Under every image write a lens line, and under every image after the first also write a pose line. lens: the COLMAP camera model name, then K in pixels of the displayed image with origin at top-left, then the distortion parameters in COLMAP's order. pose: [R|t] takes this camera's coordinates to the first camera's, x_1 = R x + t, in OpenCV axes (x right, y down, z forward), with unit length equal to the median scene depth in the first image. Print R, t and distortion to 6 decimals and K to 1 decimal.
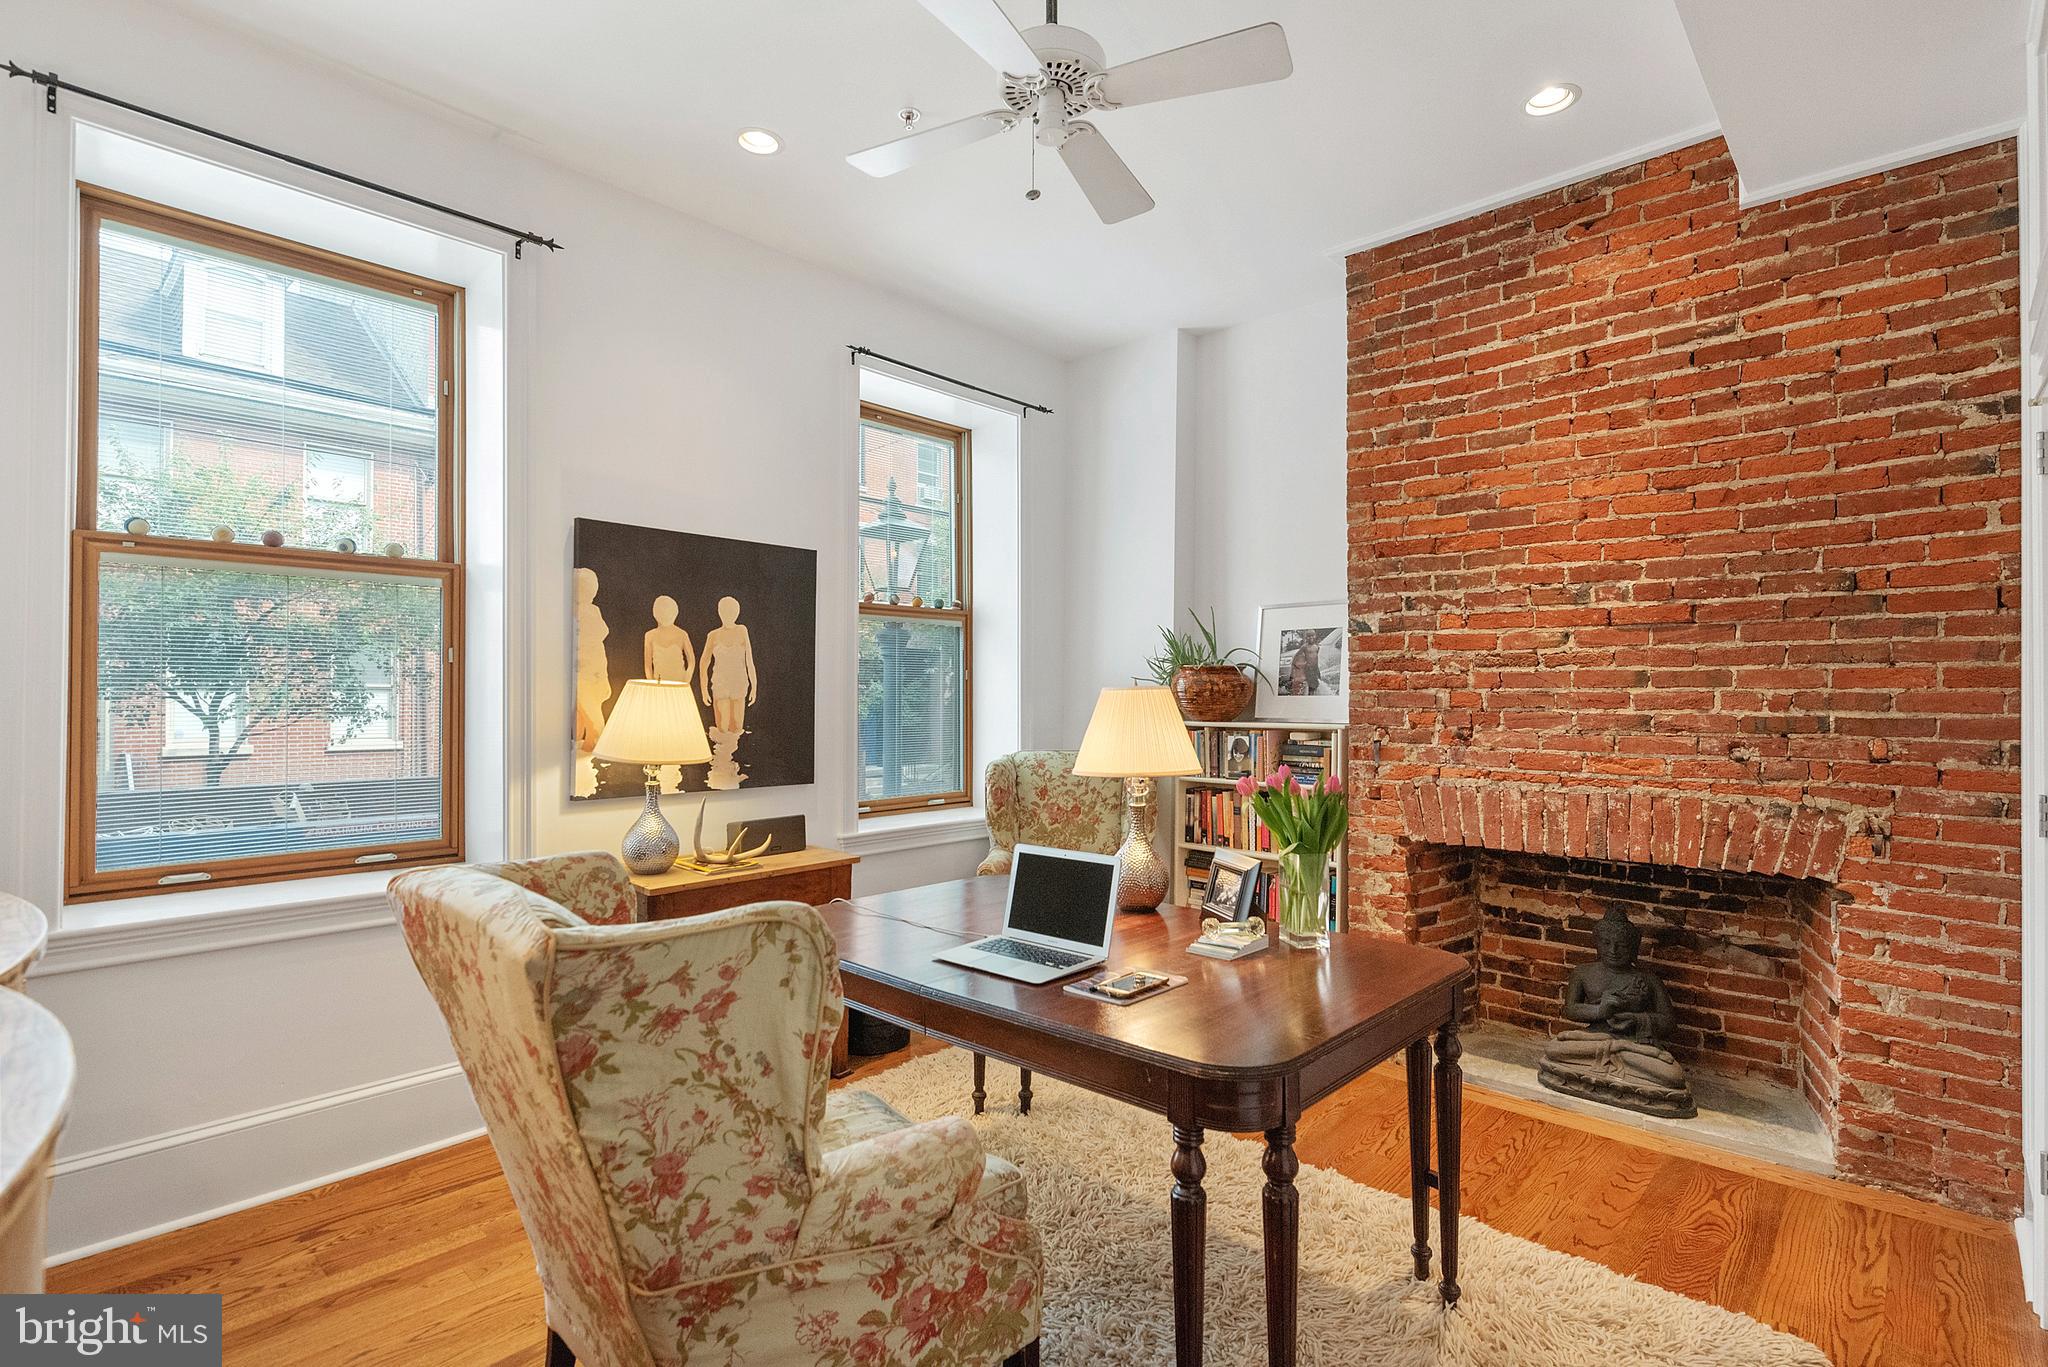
lens RADIAL K [[971.9, 0, 1030.1], [0, 971.9, 689.2], [0, 0, 1]] dist [-0.004480, -0.000901]
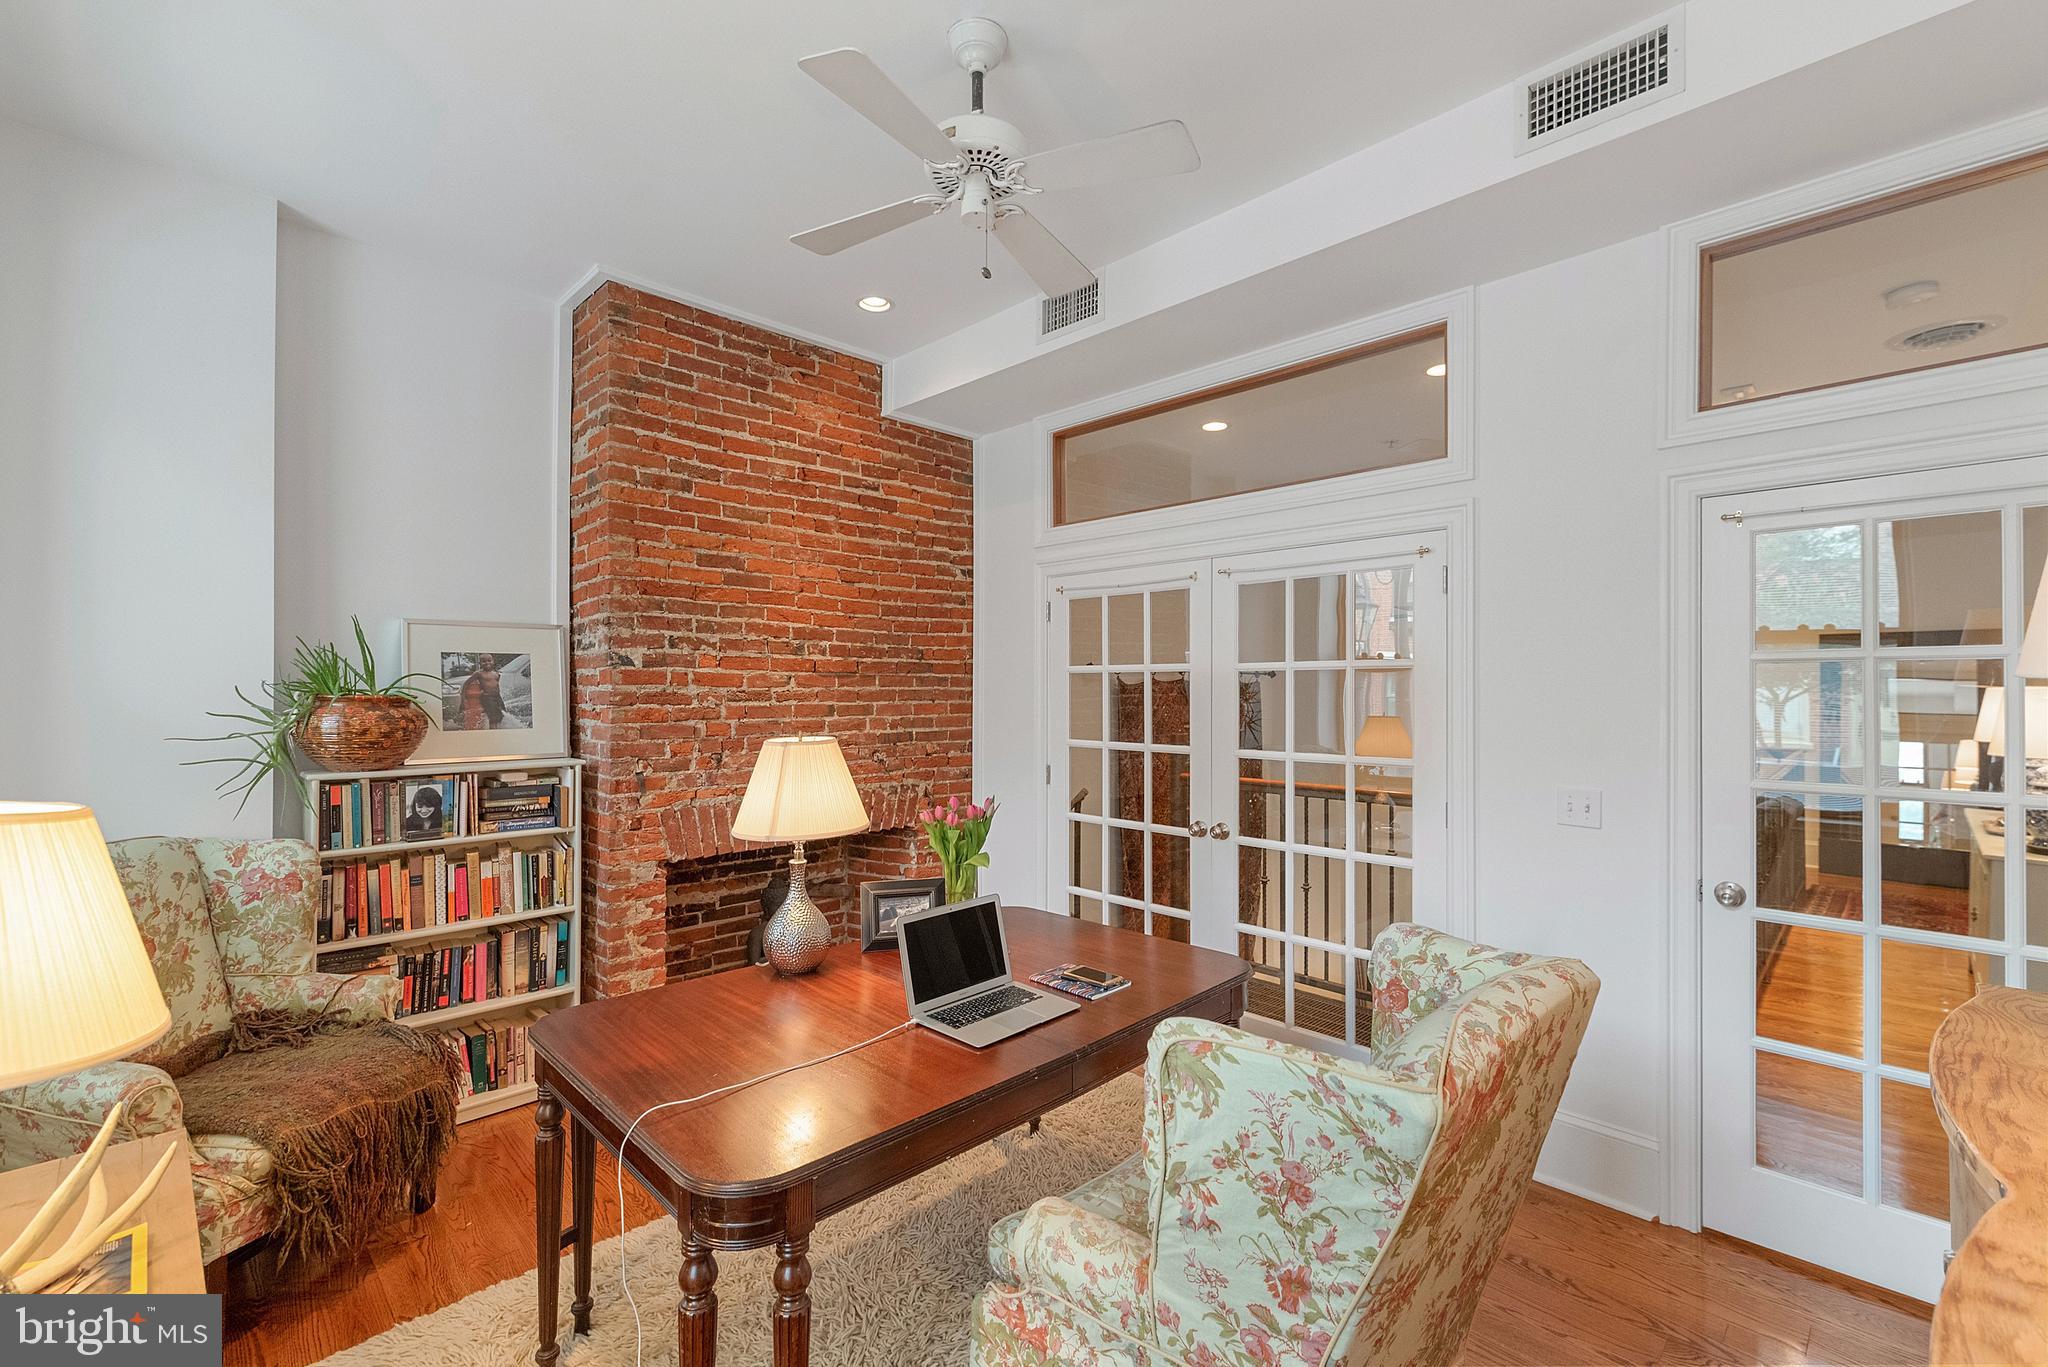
lens RADIAL K [[886.0, 0, 1030.3], [0, 886.0, 684.0], [0, 0, 1]] dist [0.003755, -0.001823]
pose [[0.029570, 0.001132, 0.999562, -0.611093], [-0.007497, 0.999971, -0.000910, -0.045918], [-0.999535, -0.007466, 0.029578, 0.603156]]
